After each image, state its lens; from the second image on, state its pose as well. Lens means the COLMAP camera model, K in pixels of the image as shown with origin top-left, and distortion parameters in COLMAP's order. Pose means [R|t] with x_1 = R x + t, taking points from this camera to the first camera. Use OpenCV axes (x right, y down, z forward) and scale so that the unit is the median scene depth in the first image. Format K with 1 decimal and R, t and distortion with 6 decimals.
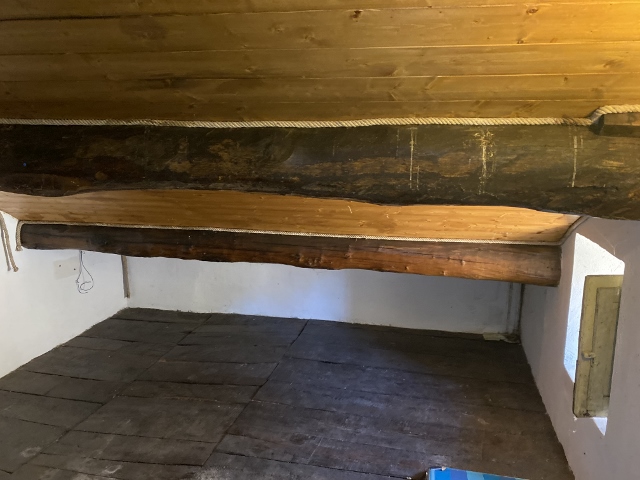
lens RADIAL K [[493.3, 0, 325.7], [0, 493.3, 236.9], [0, 0, 1]] dist [0.010625, -0.007094]
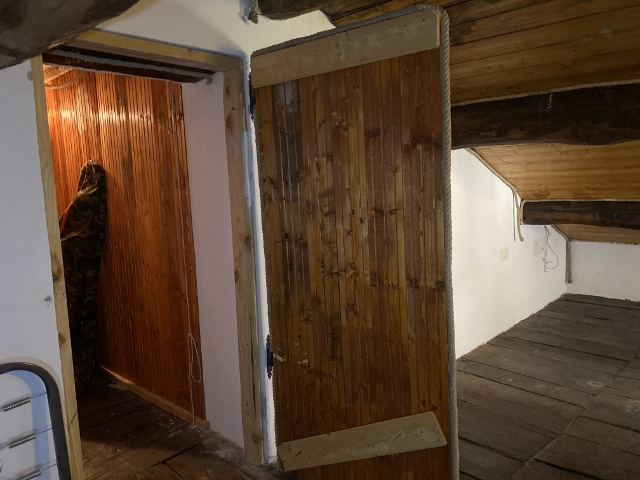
lens RADIAL K [[495.8, 0, 318.1], [0, 495.8, 238.1], [0, 0, 1]] dist [0.023020, -0.008087]
pose [[0.856360, 0.019960, -0.515993, -0.525753], [-0.051897, 0.997520, -0.047543, 0.175881], [0.513764, 0.067493, 0.855272, -0.321236]]
